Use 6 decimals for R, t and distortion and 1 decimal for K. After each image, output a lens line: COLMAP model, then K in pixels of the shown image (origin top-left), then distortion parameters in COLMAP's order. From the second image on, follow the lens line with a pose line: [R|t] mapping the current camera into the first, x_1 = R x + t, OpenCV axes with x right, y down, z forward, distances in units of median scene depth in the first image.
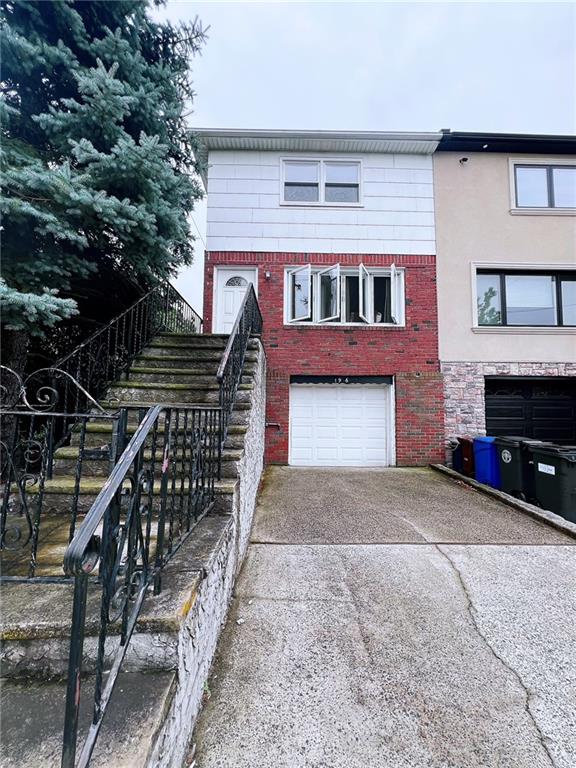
lens RADIAL K [[306.2, 0, 289.6], [0, 306.2, 381.4], [0, 0, 1]] dist [-0.000480, 0.000332]
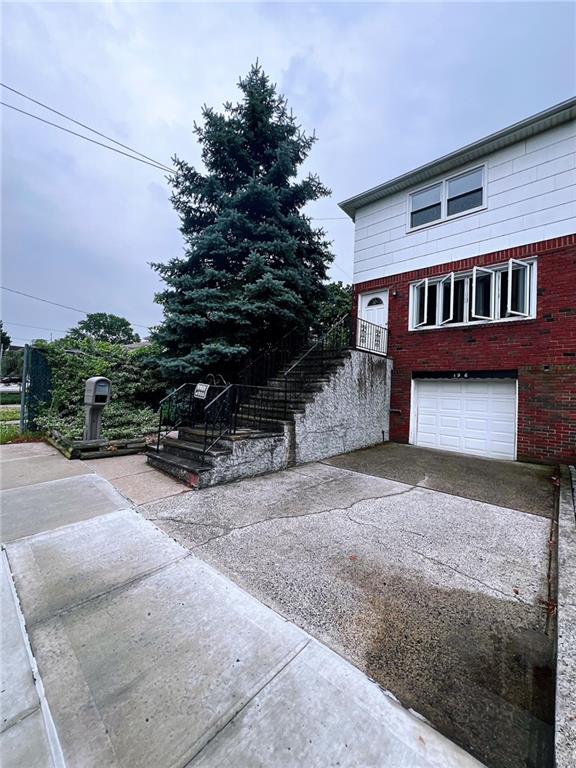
lens RADIAL K [[306.2, 0, 291.7], [0, 306.2, 382.0], [0, 0, 1]] dist [-0.000480, 0.000332]
pose [[0.734952, 0.001815, -0.678116, 0.472244], [0.008480, 0.999894, 0.011868, 0.001988], [0.678066, -0.014473, 0.734859, -0.226526]]
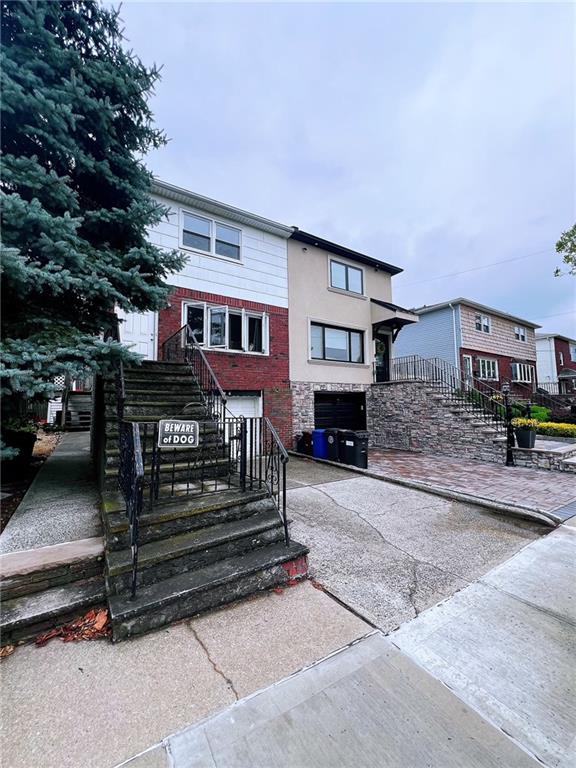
lens RADIAL K [[306.2, 0, 289.0], [0, 306.2, 382.5], [0, 0, 1]] dist [-0.000480, 0.000332]
pose [[0.846189, 0.022954, 0.532388, -0.298474], [-0.015723, 0.999712, -0.018113, -0.031878], [-0.532650, 0.006956, 0.846307, -0.246459]]
